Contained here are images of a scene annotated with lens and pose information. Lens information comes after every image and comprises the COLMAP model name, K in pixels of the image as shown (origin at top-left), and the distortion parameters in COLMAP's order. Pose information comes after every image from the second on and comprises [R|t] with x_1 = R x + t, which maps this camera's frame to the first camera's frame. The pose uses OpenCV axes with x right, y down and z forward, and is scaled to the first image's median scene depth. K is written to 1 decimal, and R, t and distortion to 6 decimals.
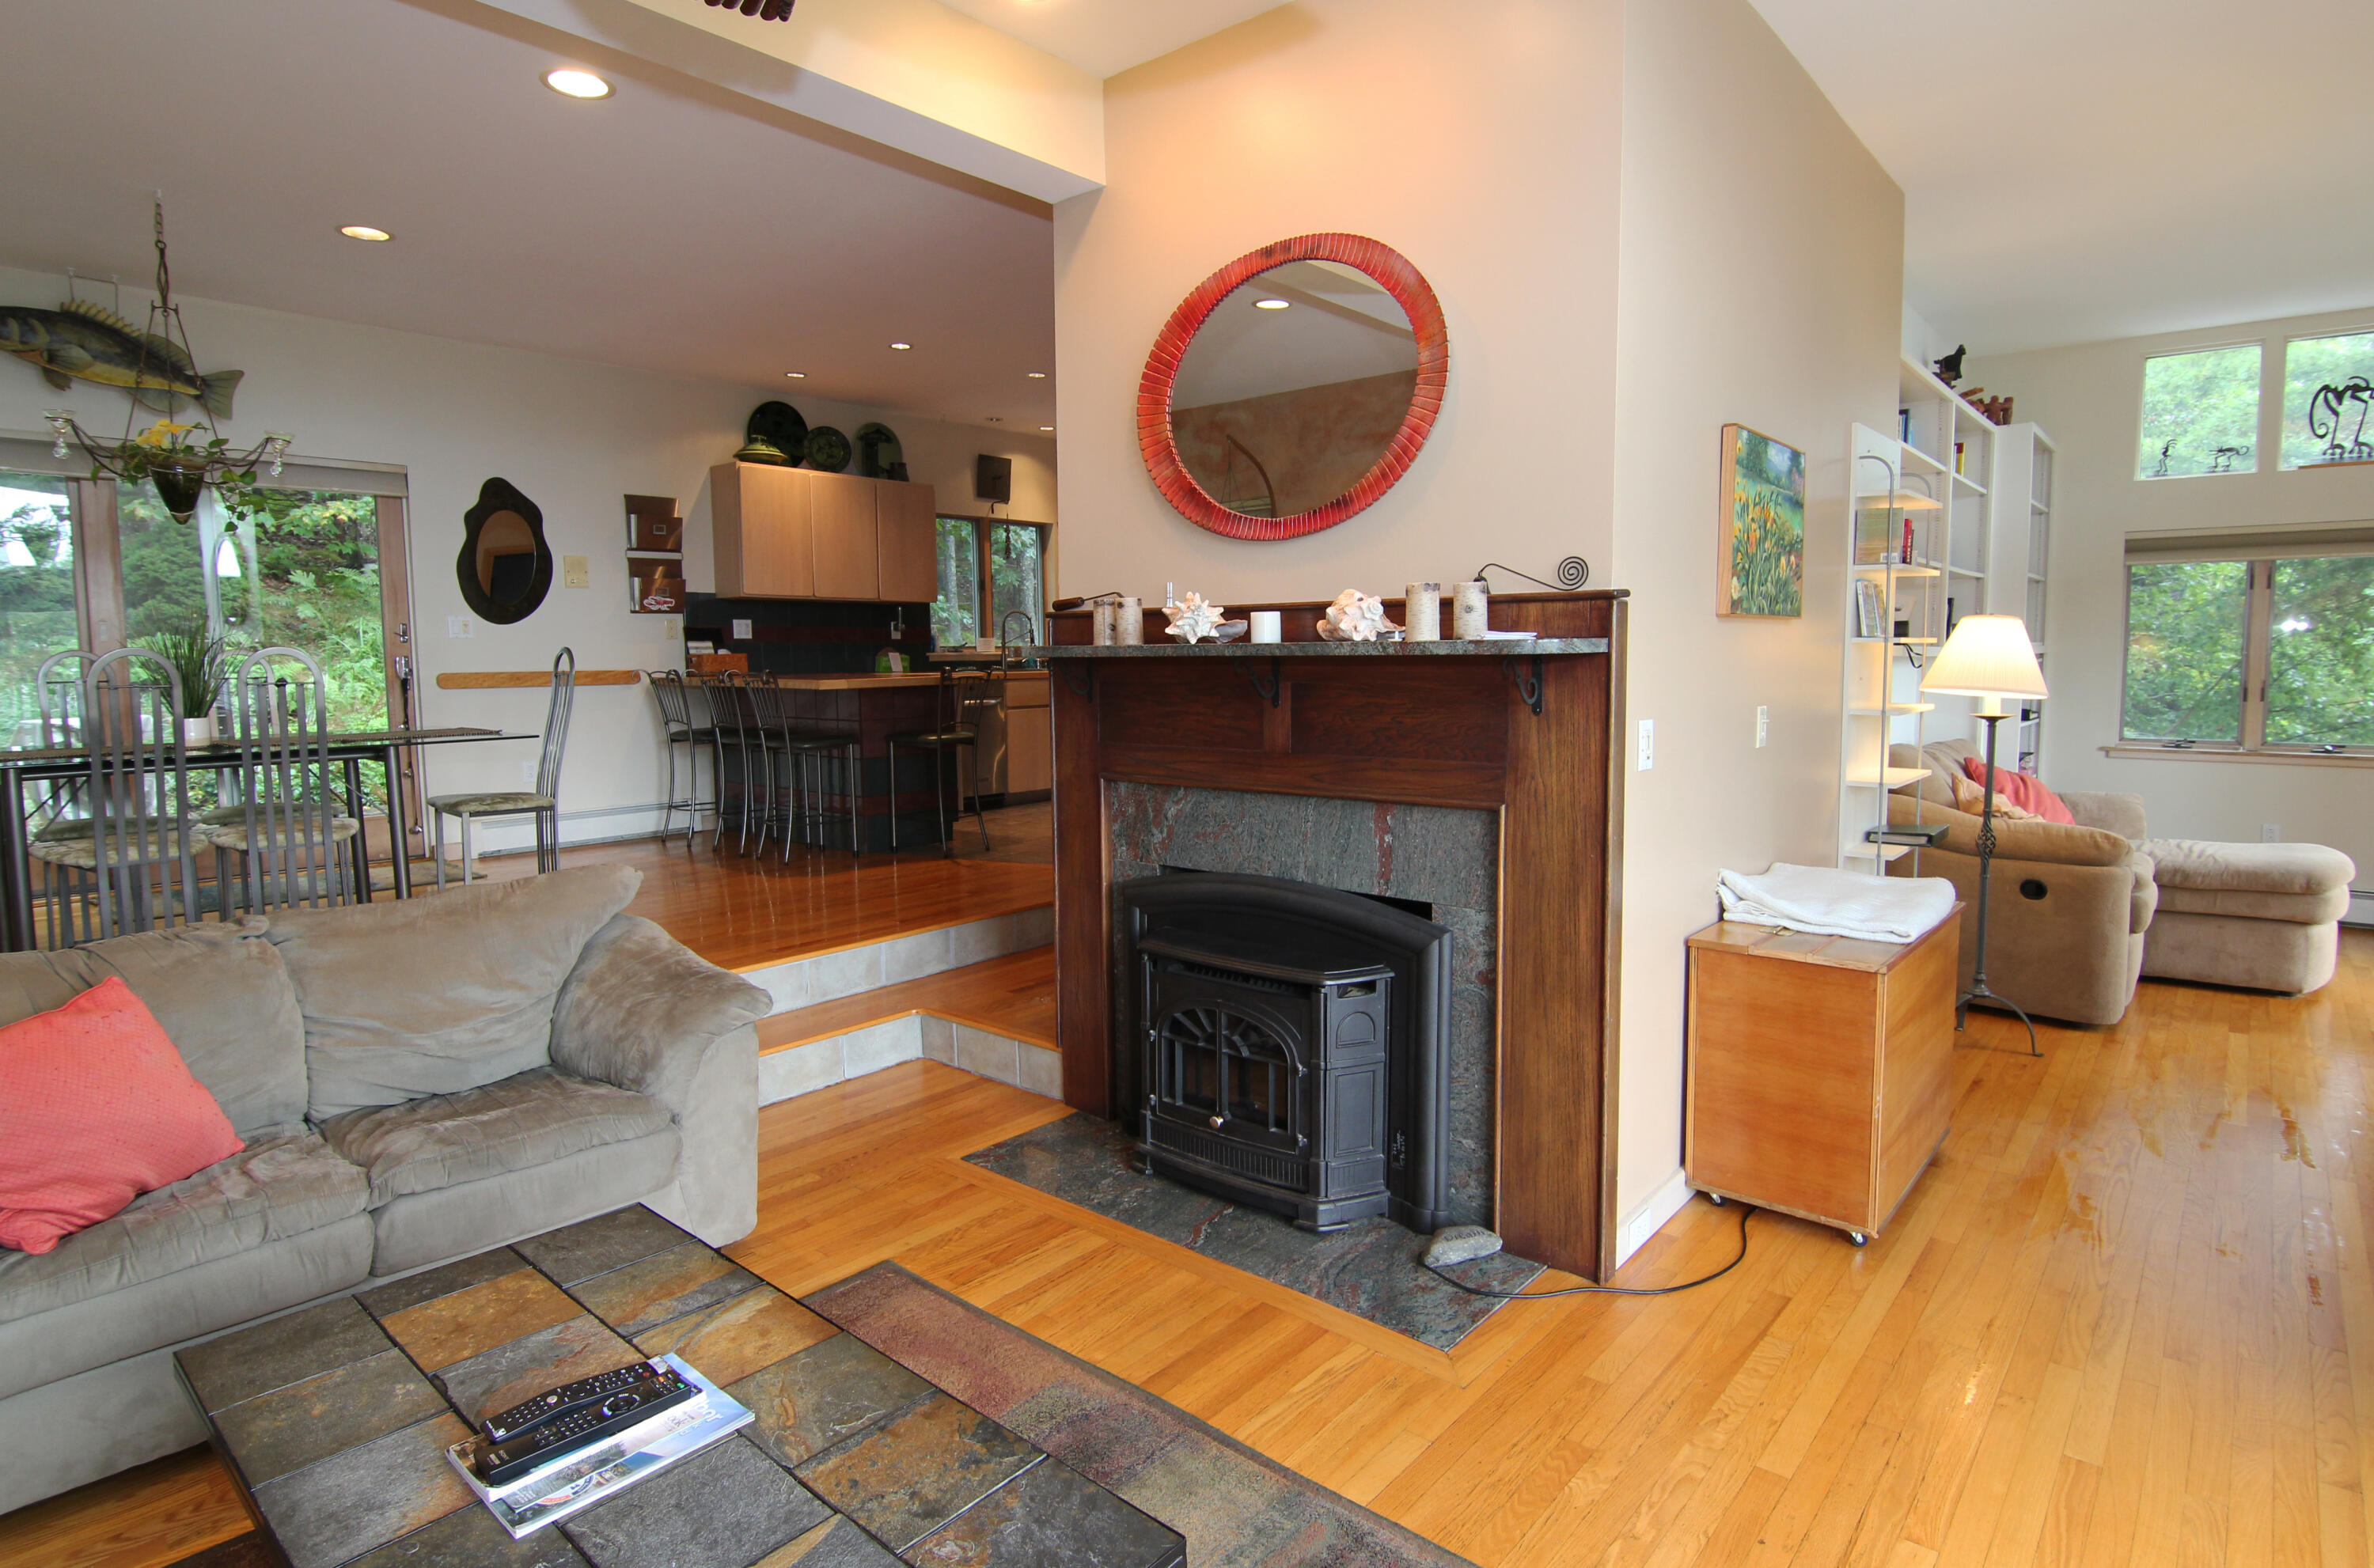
lens RADIAL K [[1258.4, 0, 1187.0], [0, 1258.4, 784.0], [0, 0, 1]] dist [-0.000029, 0.000098]
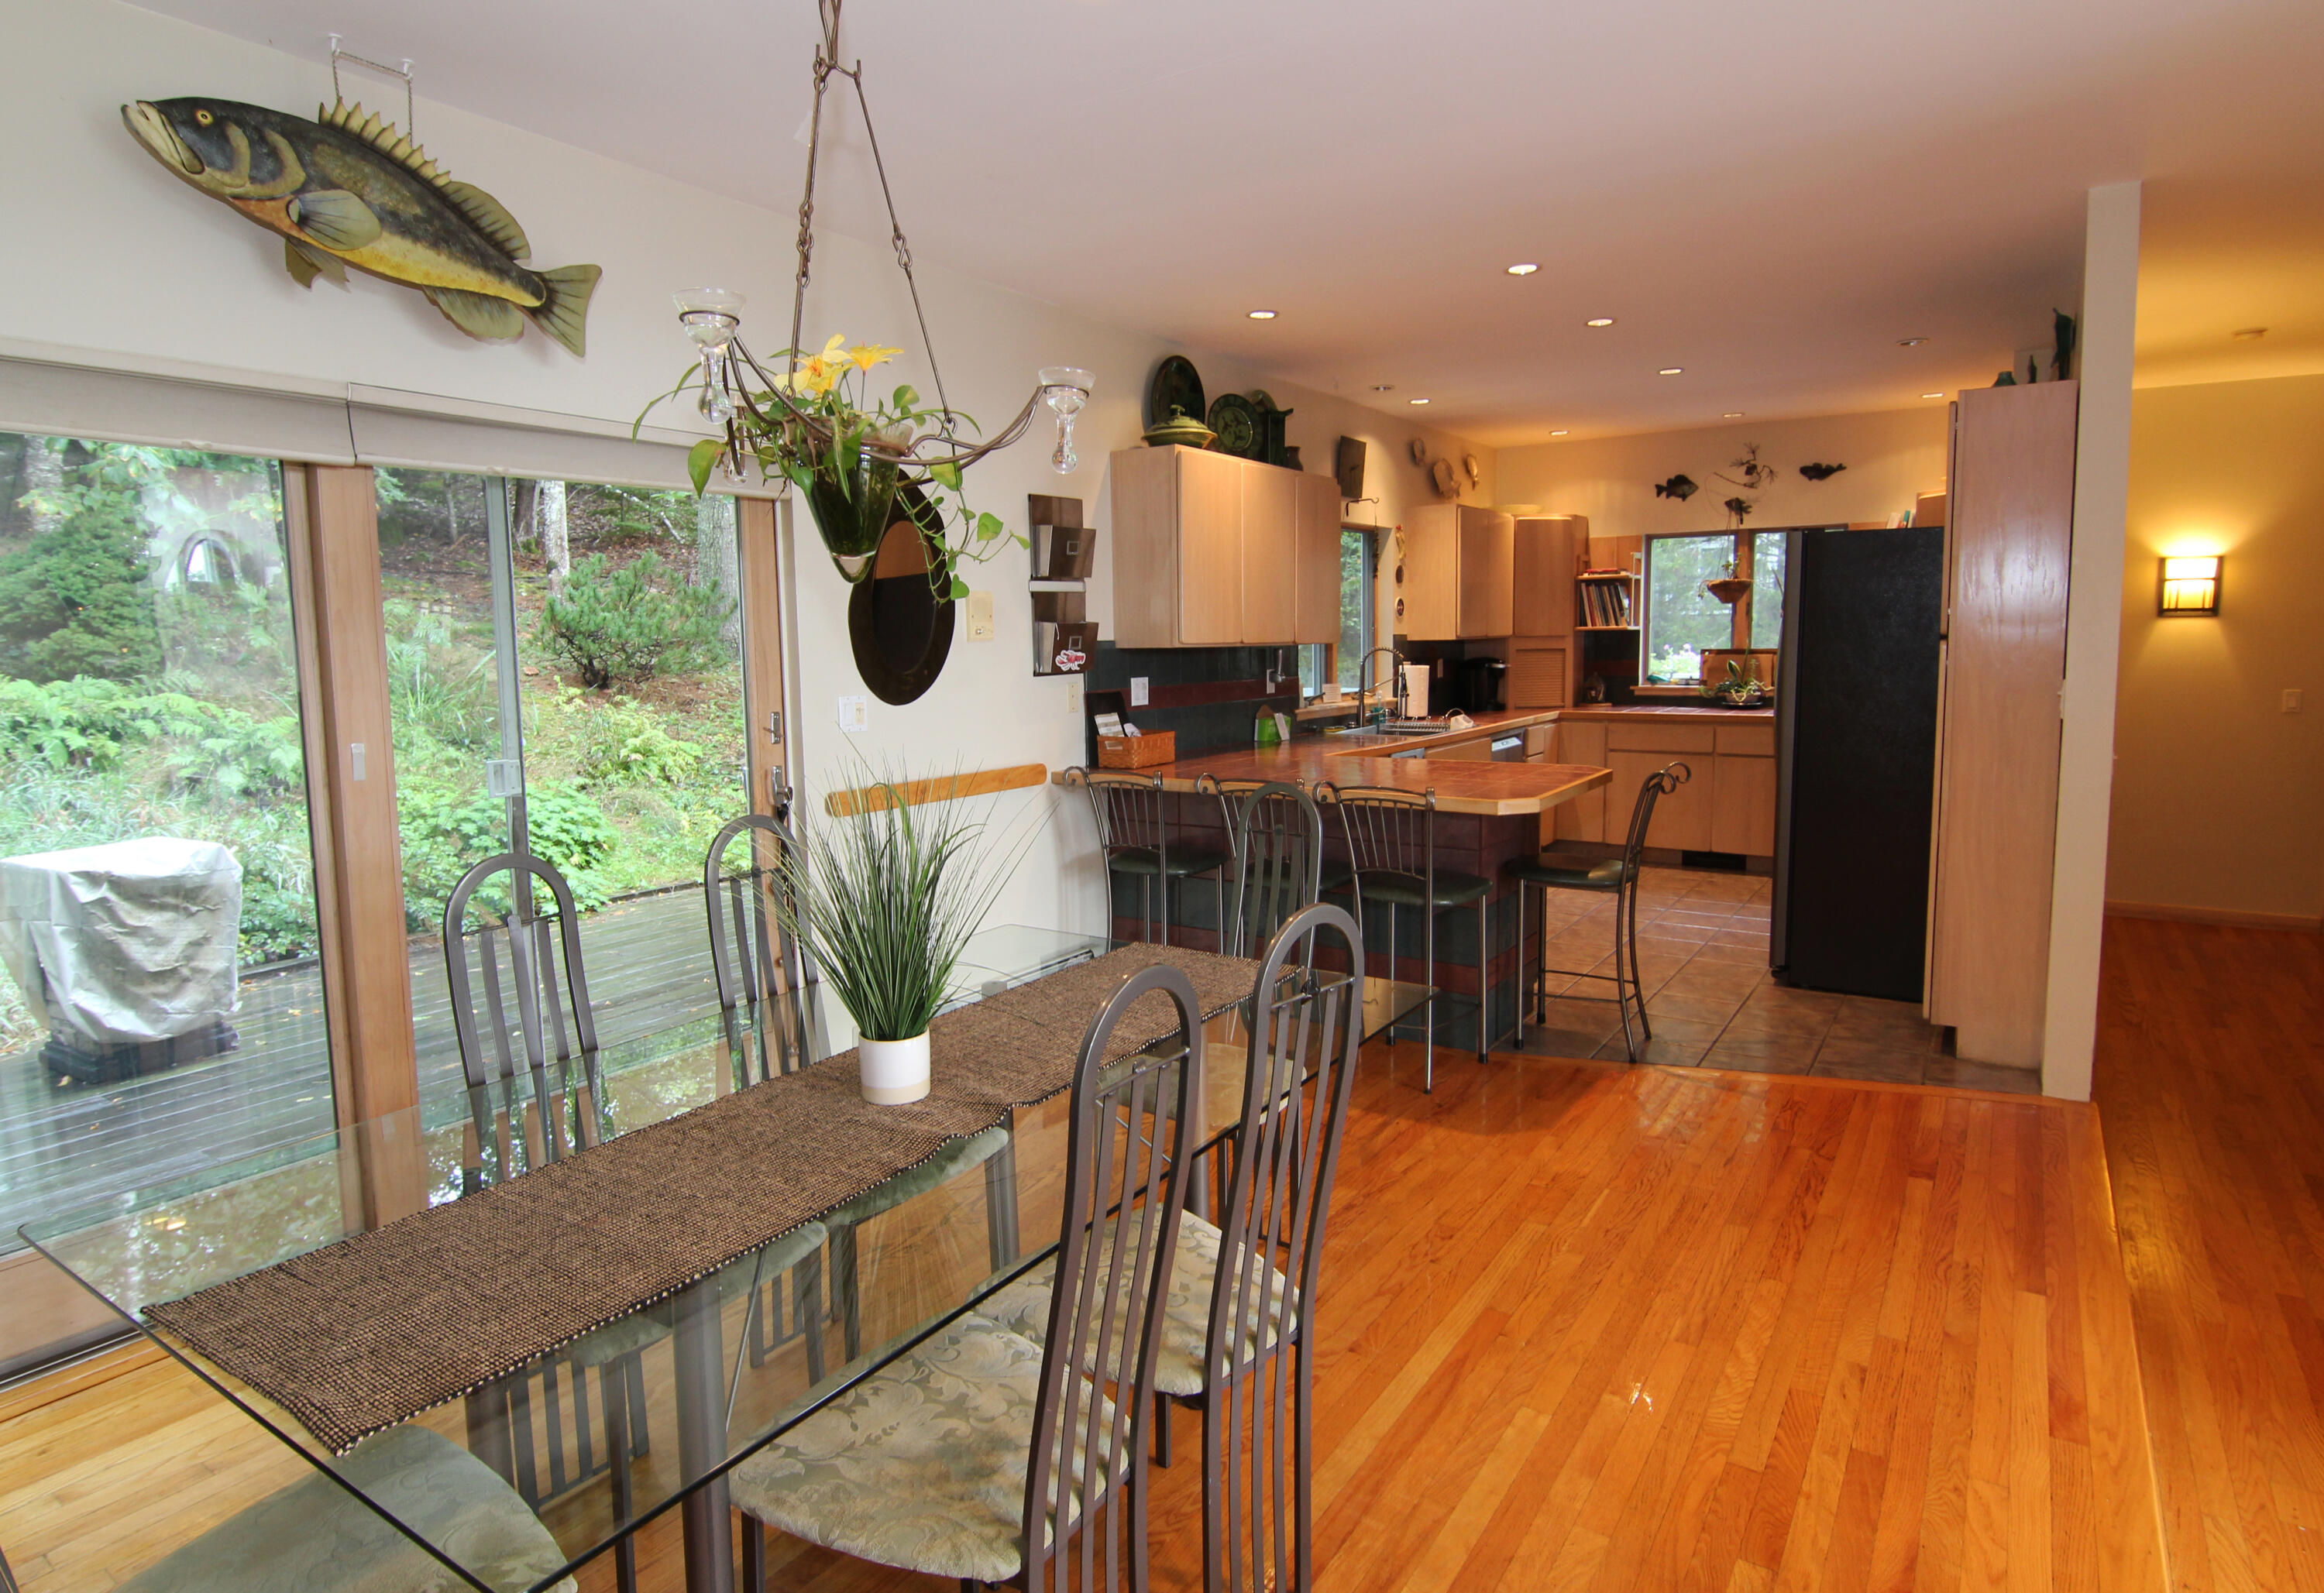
lens RADIAL K [[1274.5, 0, 1162.8], [0, 1274.5, 775.9], [0, 0, 1]] dist [-0.001818, -0.000673]
pose [[0.993664, -0.018303, 0.110890, -0.443905], [0.018089, 0.999832, 0.002939, -0.084427], [-0.110925, -0.000915, 0.993828, 0.336043]]
